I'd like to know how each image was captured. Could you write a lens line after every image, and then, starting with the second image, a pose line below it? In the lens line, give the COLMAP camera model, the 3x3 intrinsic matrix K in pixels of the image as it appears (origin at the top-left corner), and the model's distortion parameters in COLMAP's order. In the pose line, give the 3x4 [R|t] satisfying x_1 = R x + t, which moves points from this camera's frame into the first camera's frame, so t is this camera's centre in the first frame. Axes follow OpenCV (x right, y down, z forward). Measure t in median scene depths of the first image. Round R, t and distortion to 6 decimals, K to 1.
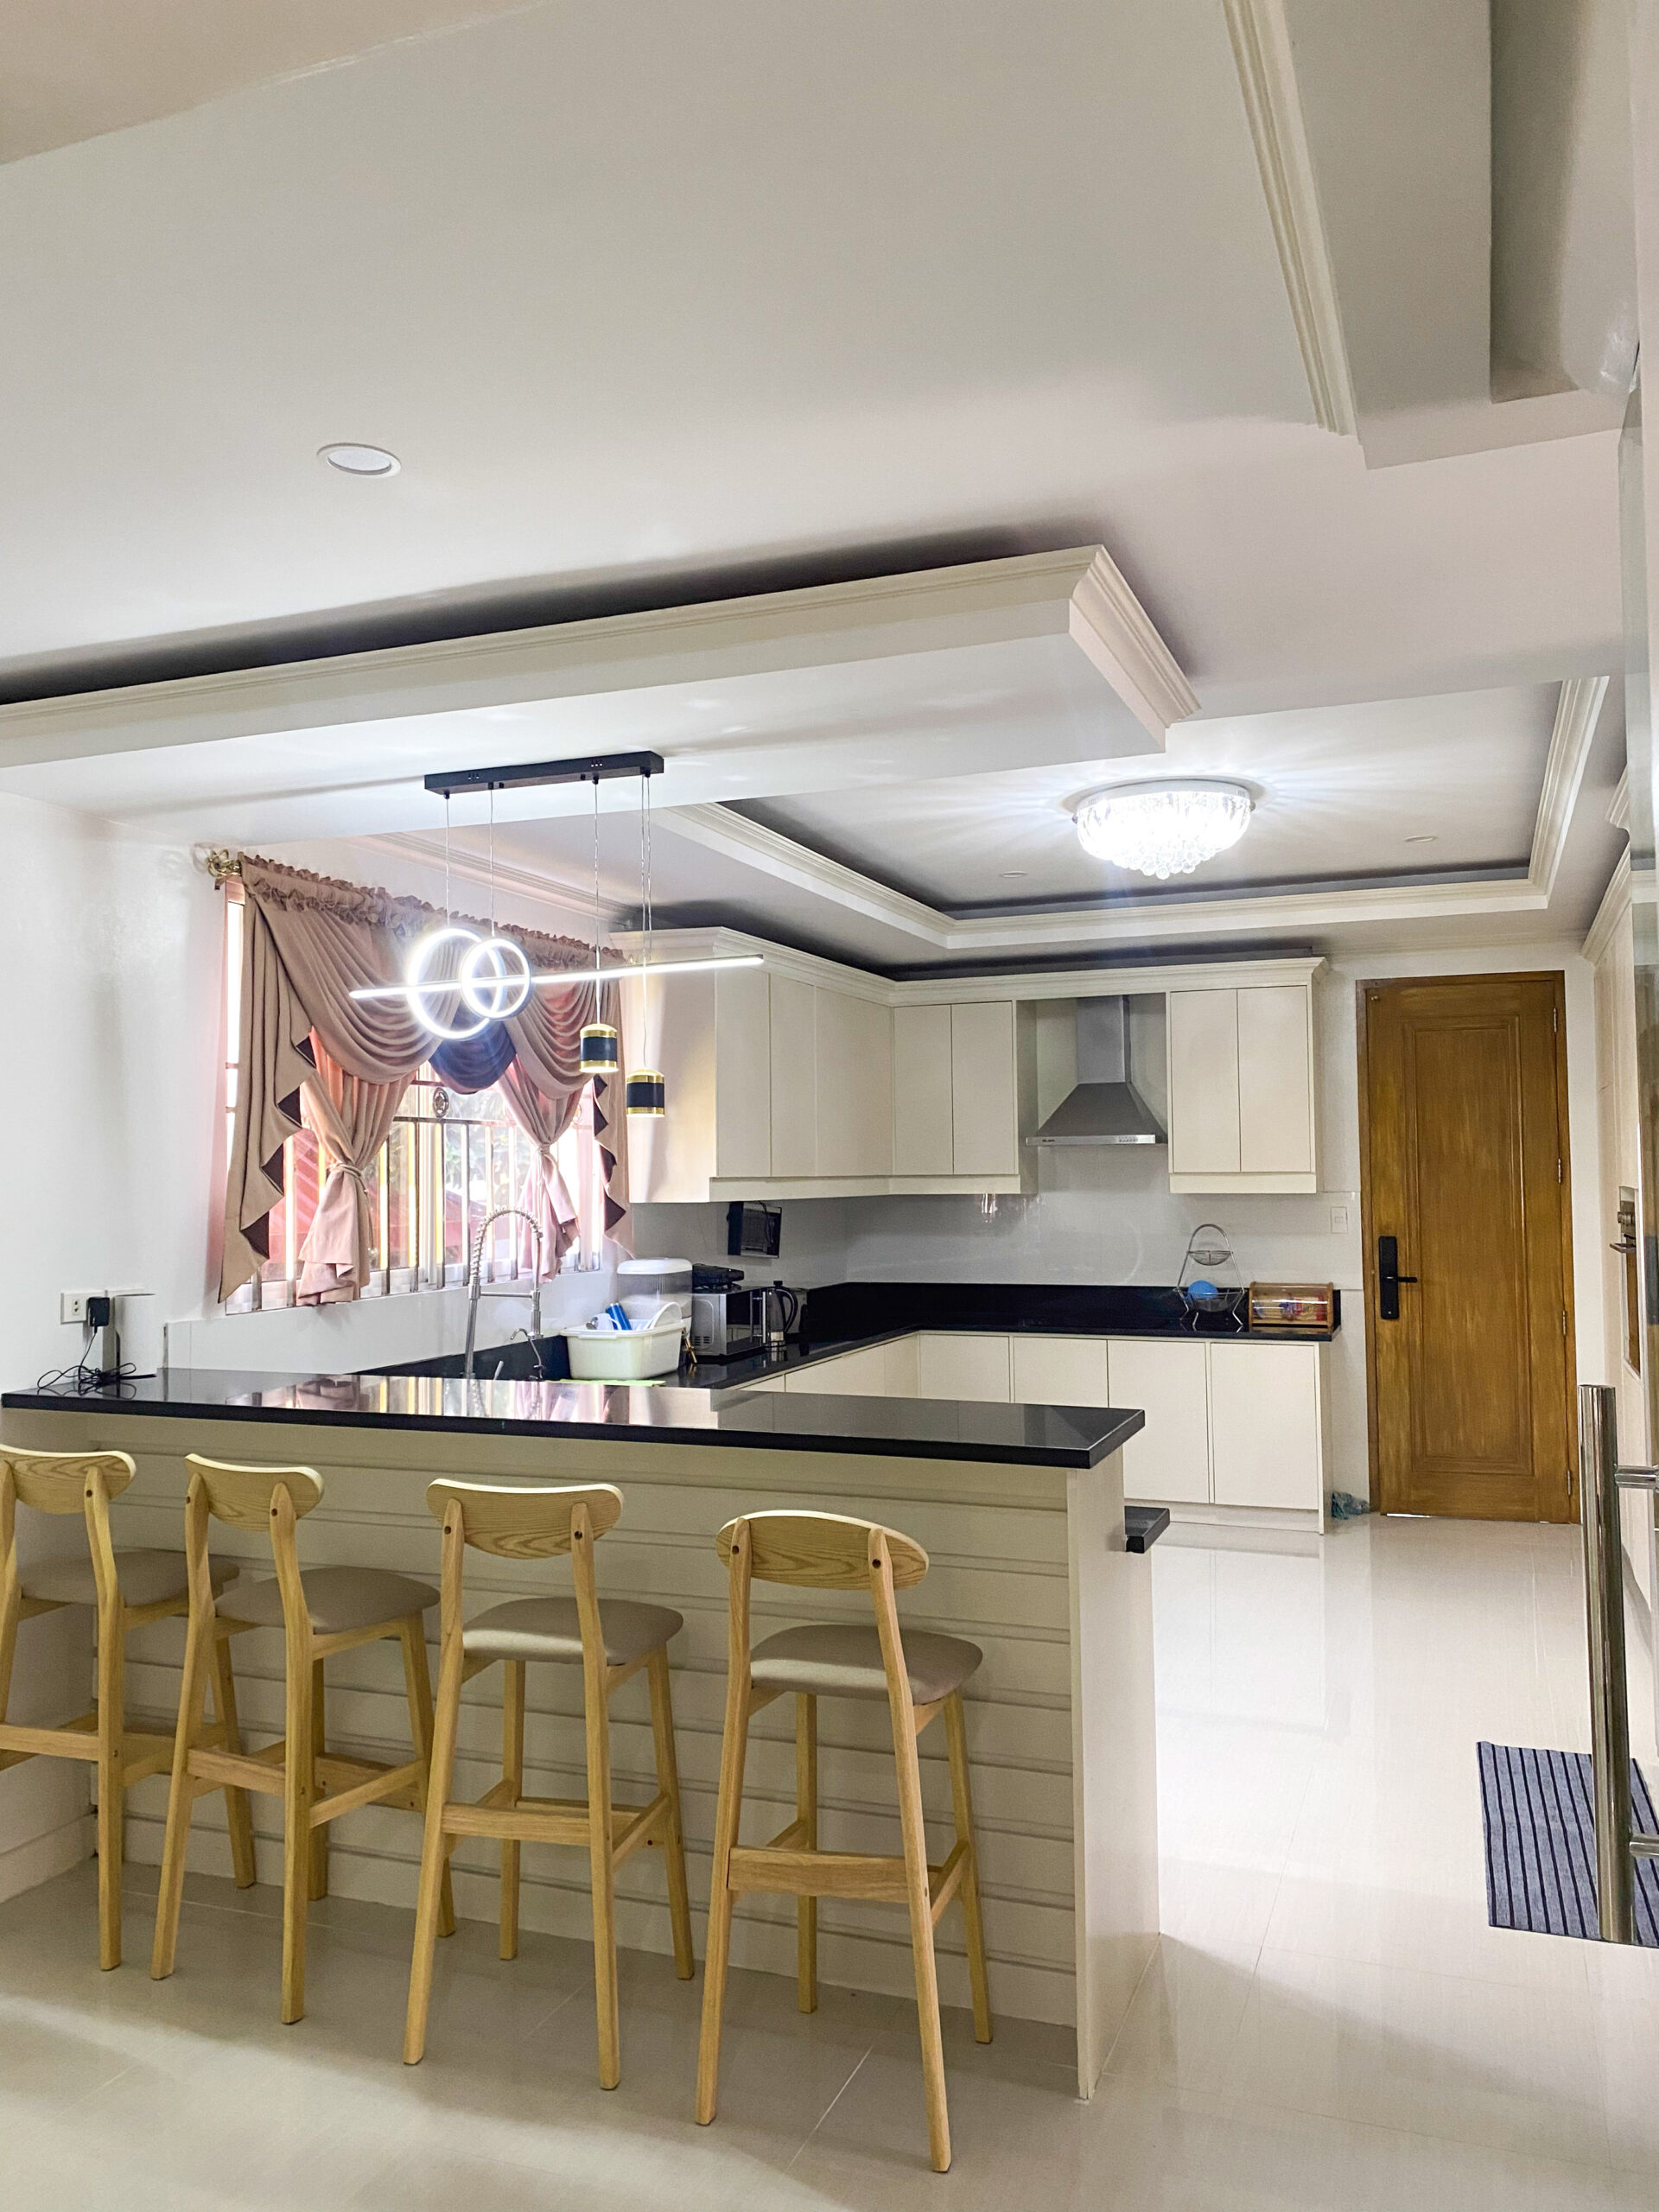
lens RADIAL K [[1694.4, 0, 830.8], [0, 1694.4, 1108.1], [0, 0, 1]] dist [0.064855, -0.033939]
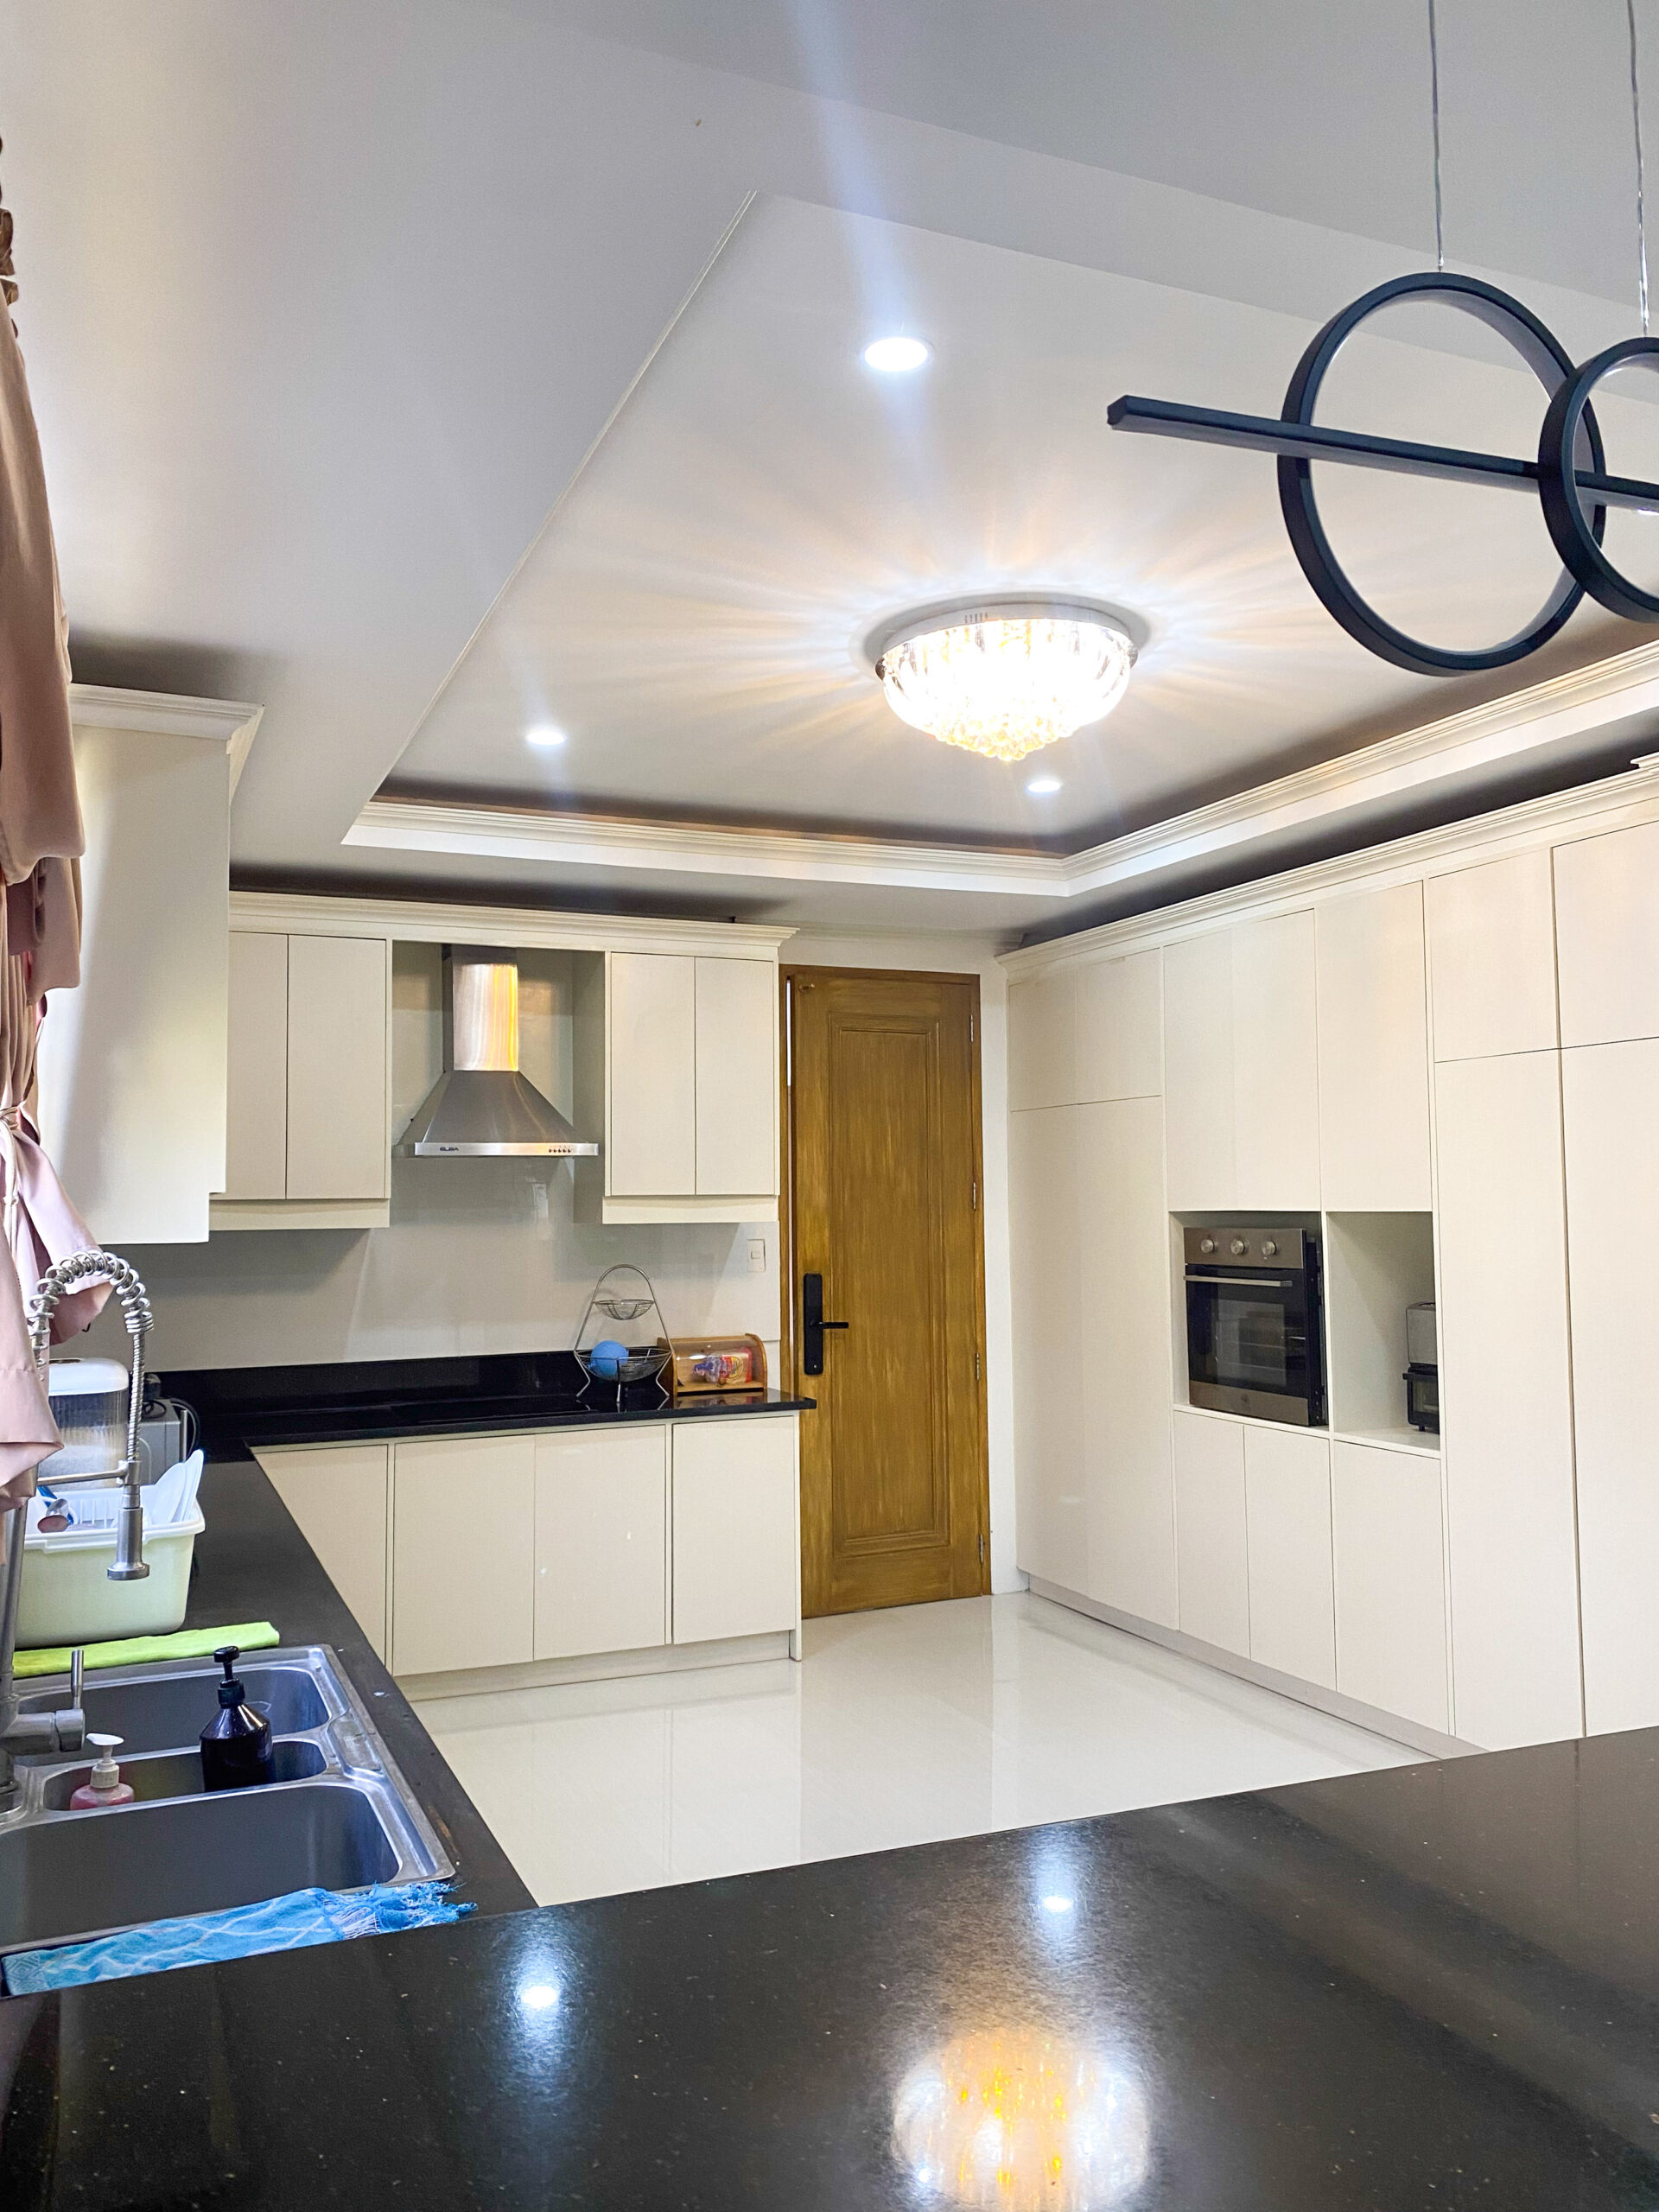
lens RADIAL K [[1694.4, 0, 820.2], [0, 1694.4, 1059.0], [0, 0, 1]] dist [0.064855, -0.033939]
pose [[0.725975, 0.061076, 0.685004, -0.241890], [-0.026479, 0.997792, -0.060902, 0.021324], [-0.687212, 0.026076, 0.725989, 0.398450]]
